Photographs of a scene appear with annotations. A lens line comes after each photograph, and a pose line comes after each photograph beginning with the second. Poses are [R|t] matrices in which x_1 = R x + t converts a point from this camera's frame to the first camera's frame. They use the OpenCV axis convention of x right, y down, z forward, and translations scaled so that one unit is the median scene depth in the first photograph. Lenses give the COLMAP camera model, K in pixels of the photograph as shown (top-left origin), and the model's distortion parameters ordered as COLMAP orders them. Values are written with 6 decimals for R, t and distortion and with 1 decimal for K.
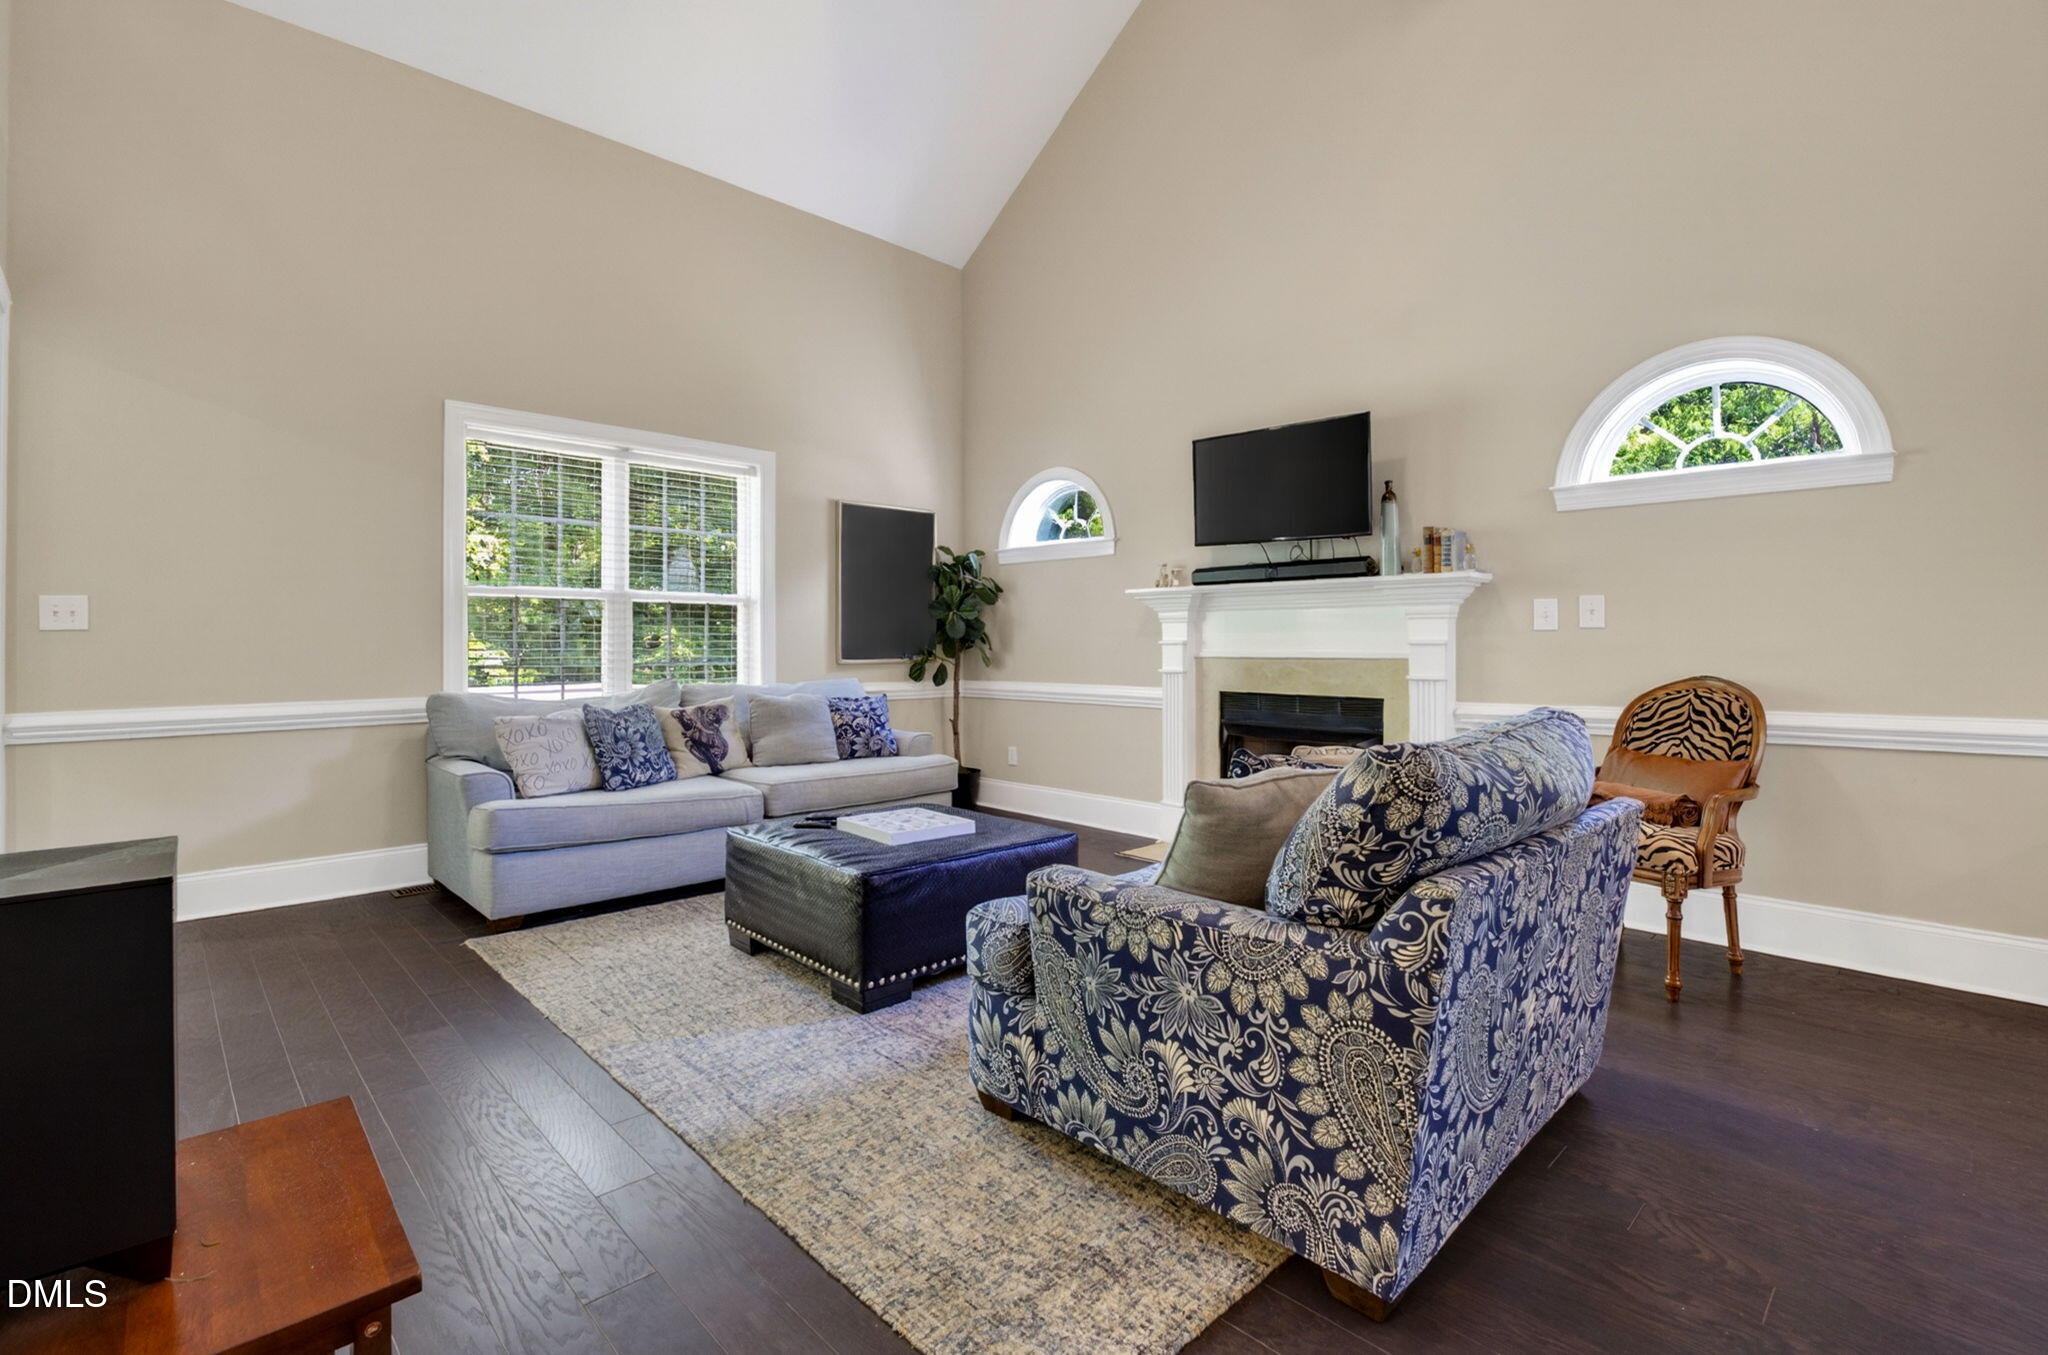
lens RADIAL K [[918.5, 0, 1001.2], [0, 918.5, 630.3], [0, 0, 1]] dist [0.001199, -0.006992]
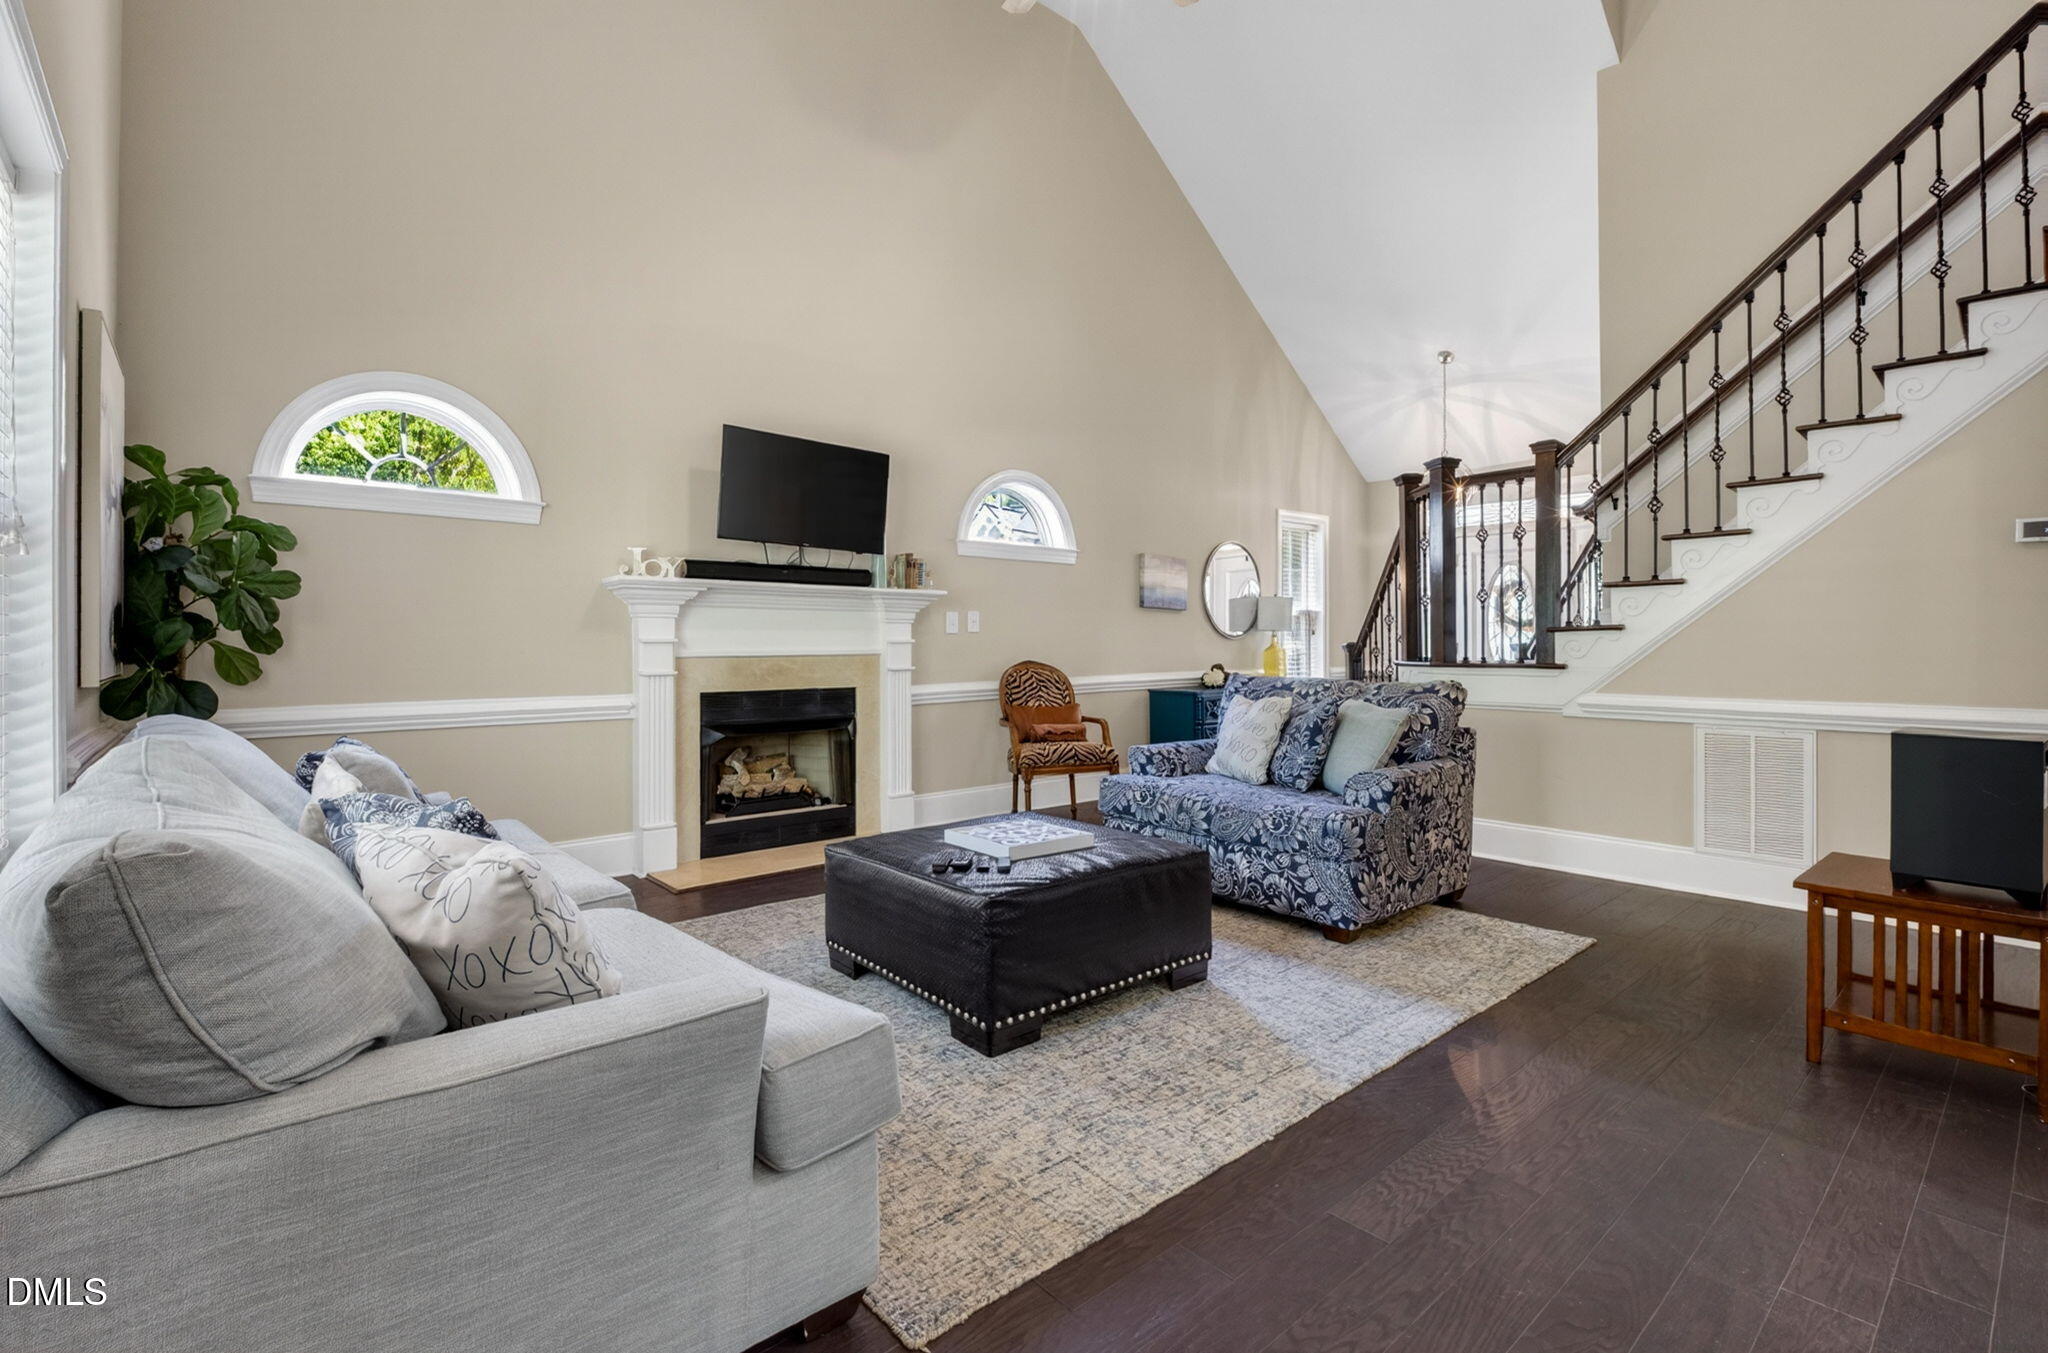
lens RADIAL K [[918.5, 0, 1005.3], [0, 918.5, 634.4], [0, 0, 1]] dist [0.001199, -0.006992]
pose [[0.059912, 0.010212, 0.998151, -0.842498], [-0.015252, 0.999840, -0.009314, 0.013343], [-0.998087, -0.014665, 0.060058, 0.786516]]
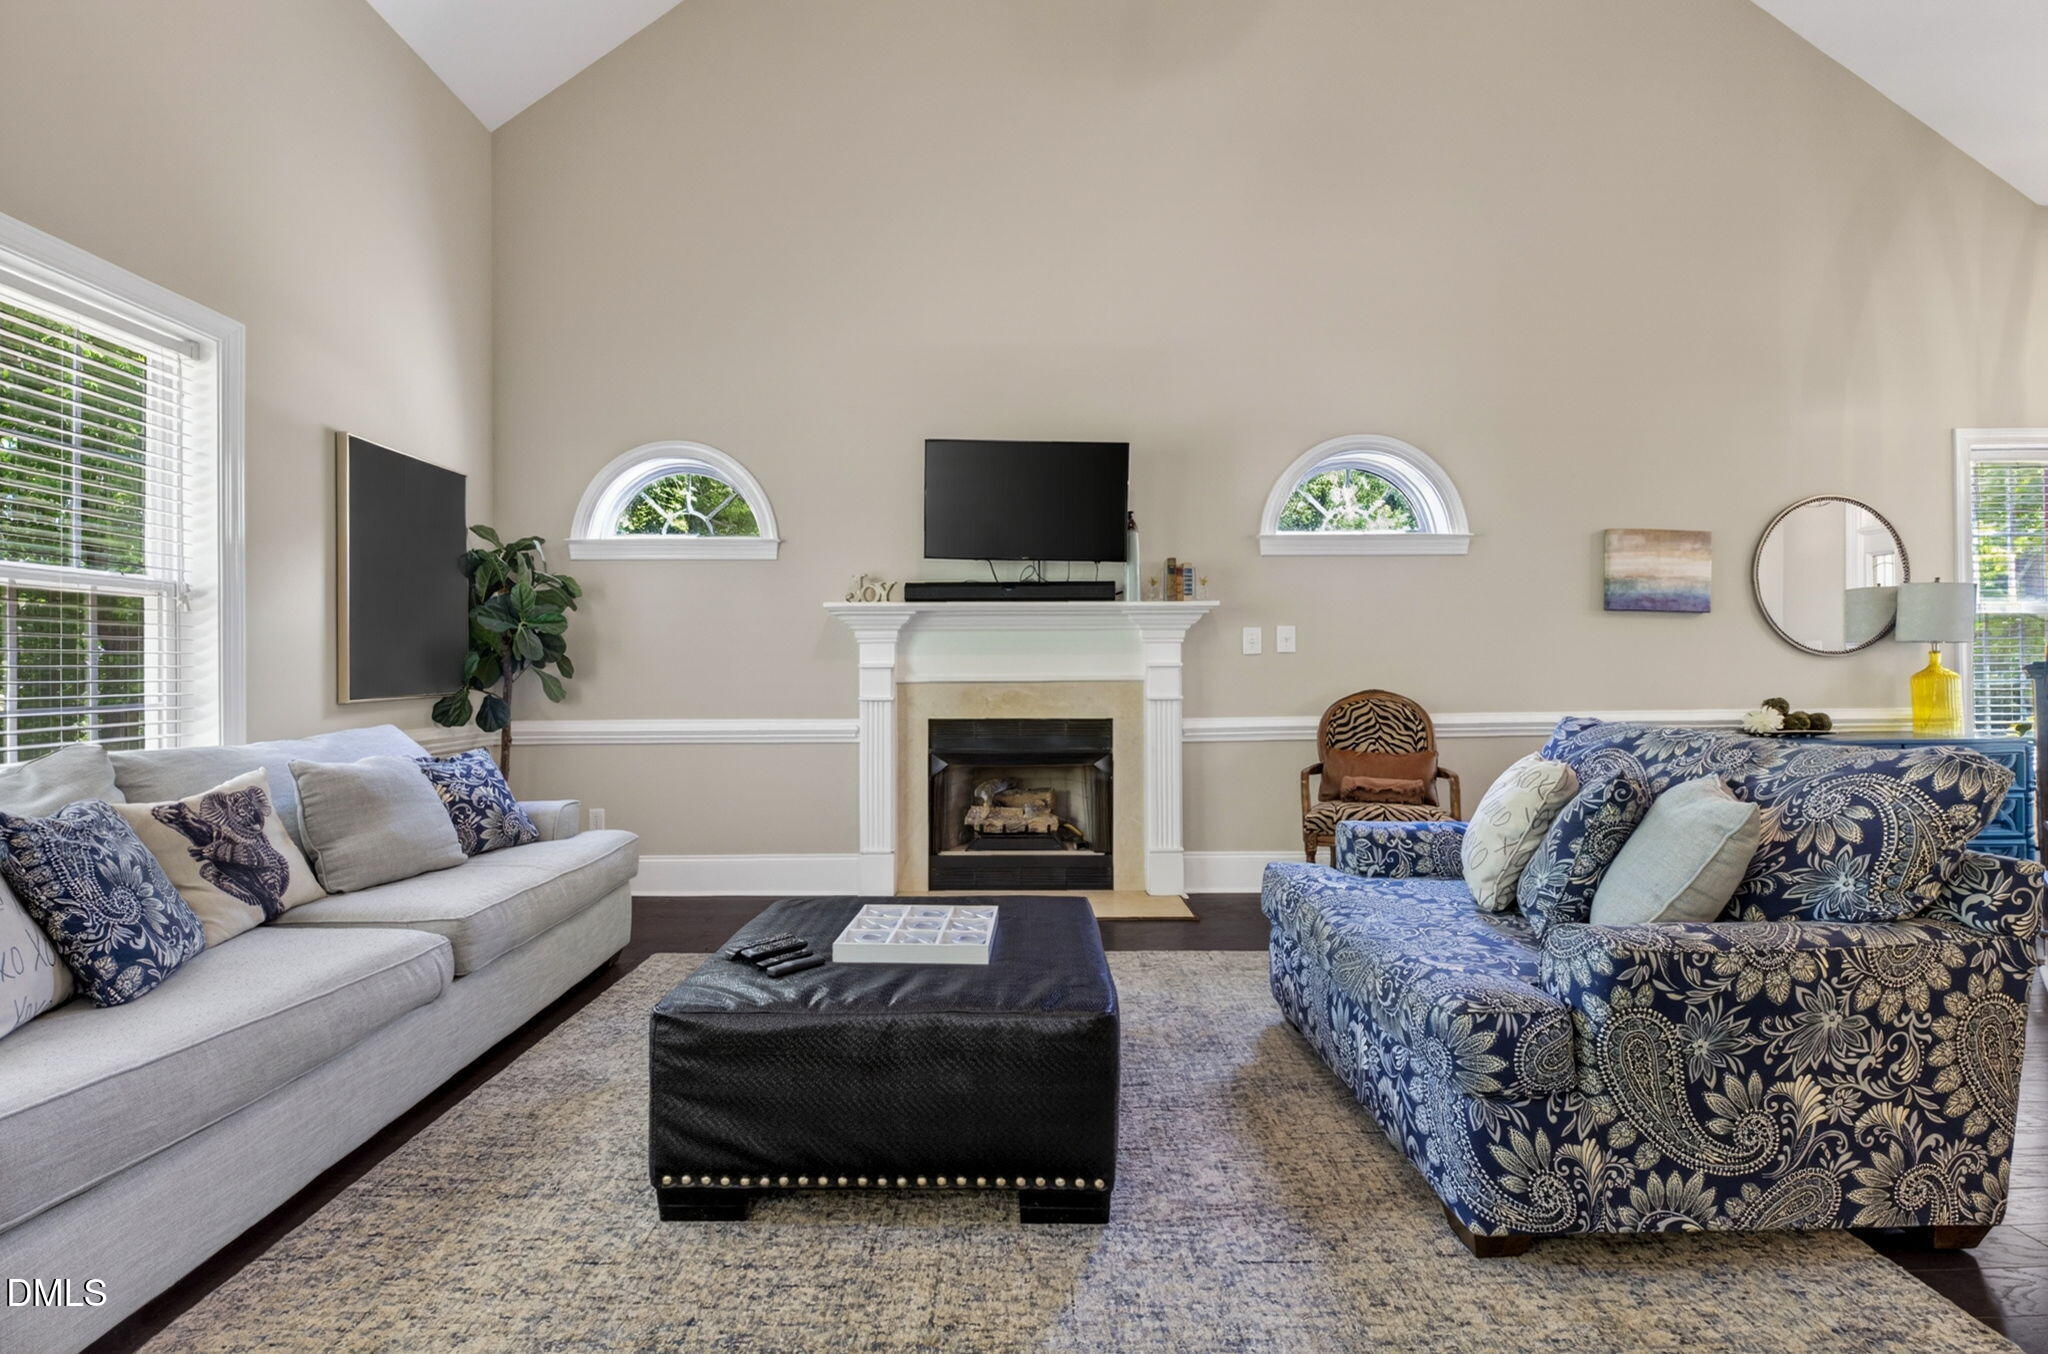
lens RADIAL K [[918.5, 0, 1005.1], [0, 918.5, 652.8], [0, 0, 1]] dist [0.001199, -0.006992]
pose [[0.690118, 0.008193, 0.723651, -0.456083], [-0.006650, 0.999965, -0.004979, 0.005666], [-0.723667, -0.001376, 0.690148, 0.395506]]
